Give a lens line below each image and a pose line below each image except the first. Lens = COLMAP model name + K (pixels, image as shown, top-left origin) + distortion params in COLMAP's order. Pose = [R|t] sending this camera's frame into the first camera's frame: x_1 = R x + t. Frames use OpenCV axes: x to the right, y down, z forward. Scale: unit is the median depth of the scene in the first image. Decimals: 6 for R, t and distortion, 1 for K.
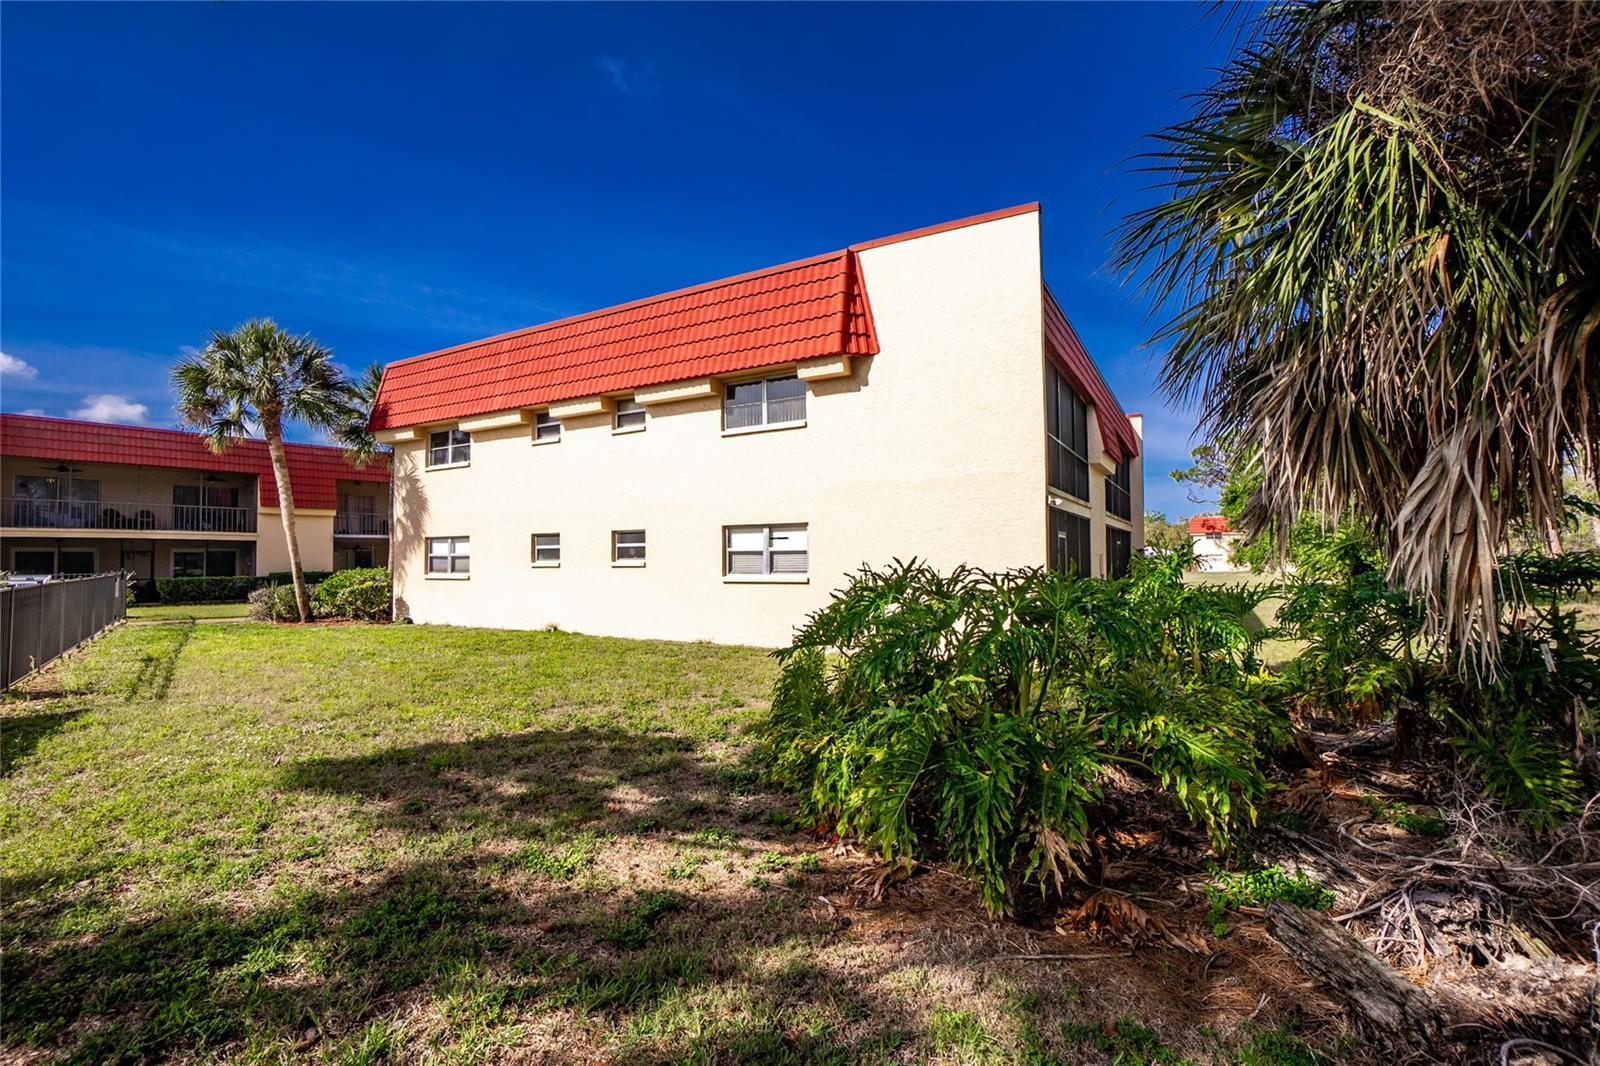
lens RADIAL K [[728.3, 0, 800.9], [0, 728.3, 533.4], [0, 0, 1]] dist [-0.000681, 0.000378]
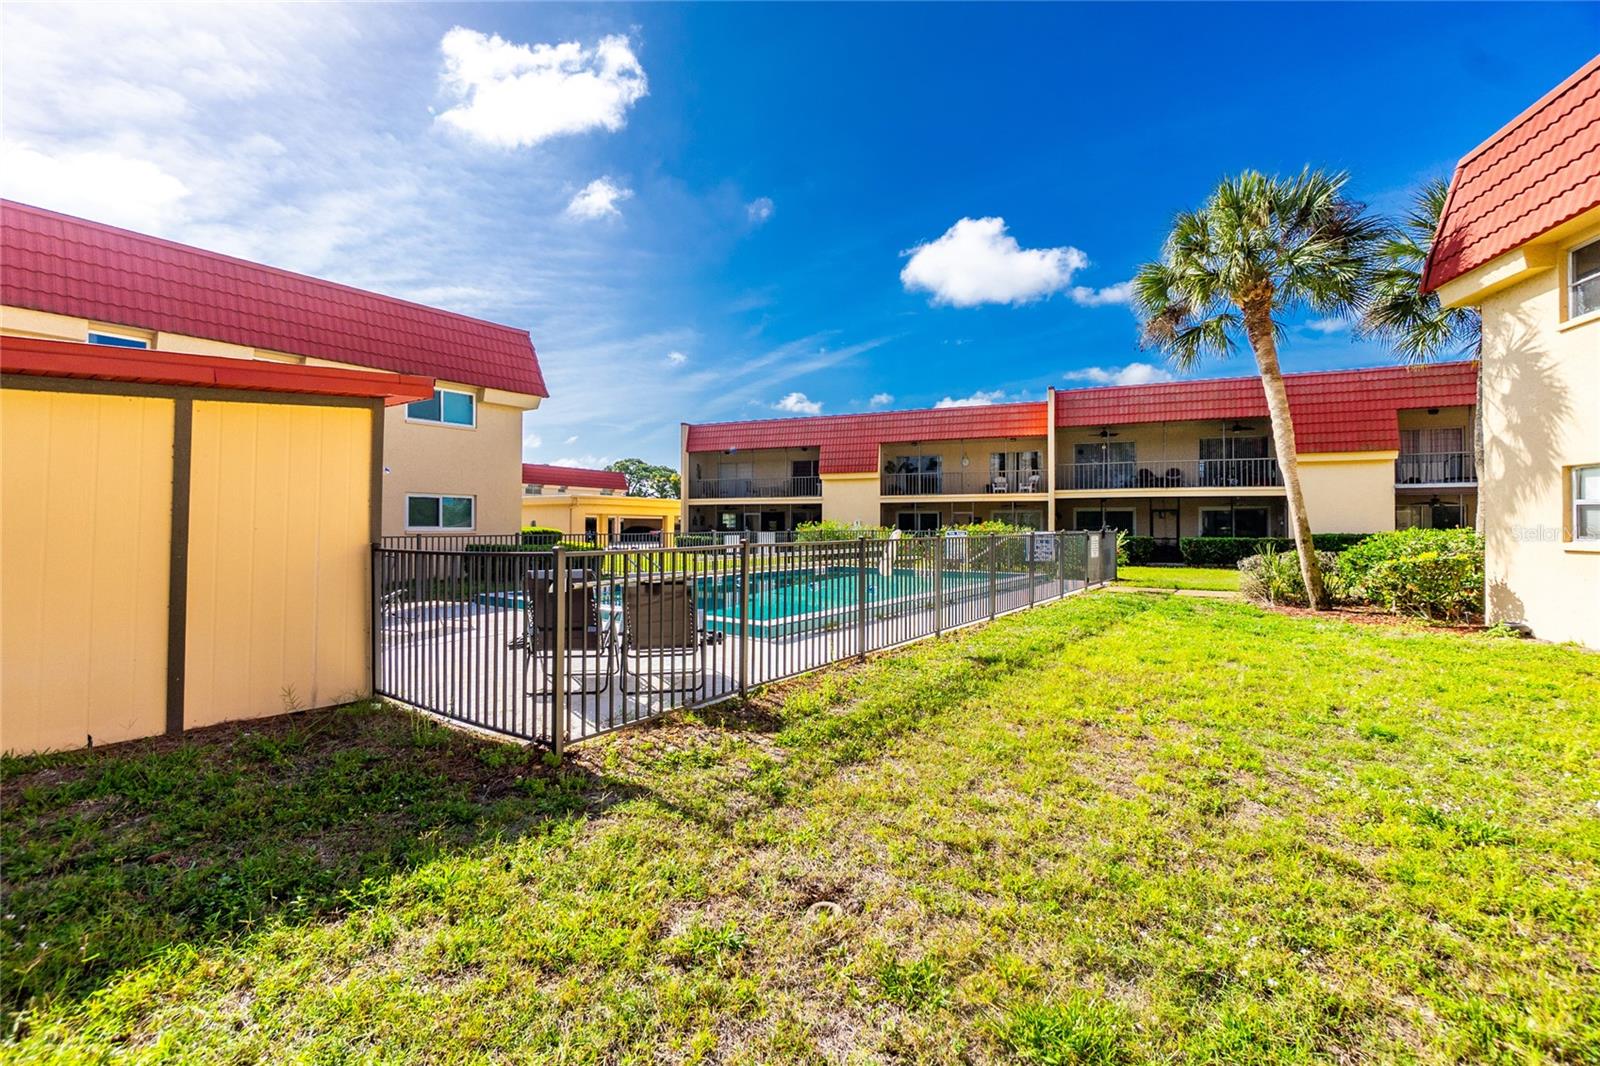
lens RADIAL K [[646.8, 0, 798.1], [0, 646.8, 522.9], [0, 0, 1]] dist [-0.002897, 0.000225]
pose [[0.220018, 0.001379, -0.975495, -0.202887], [0.034989, 0.999344, 0.009305, 0.020801], [0.974868, -0.036178, 0.219825, 0.395476]]
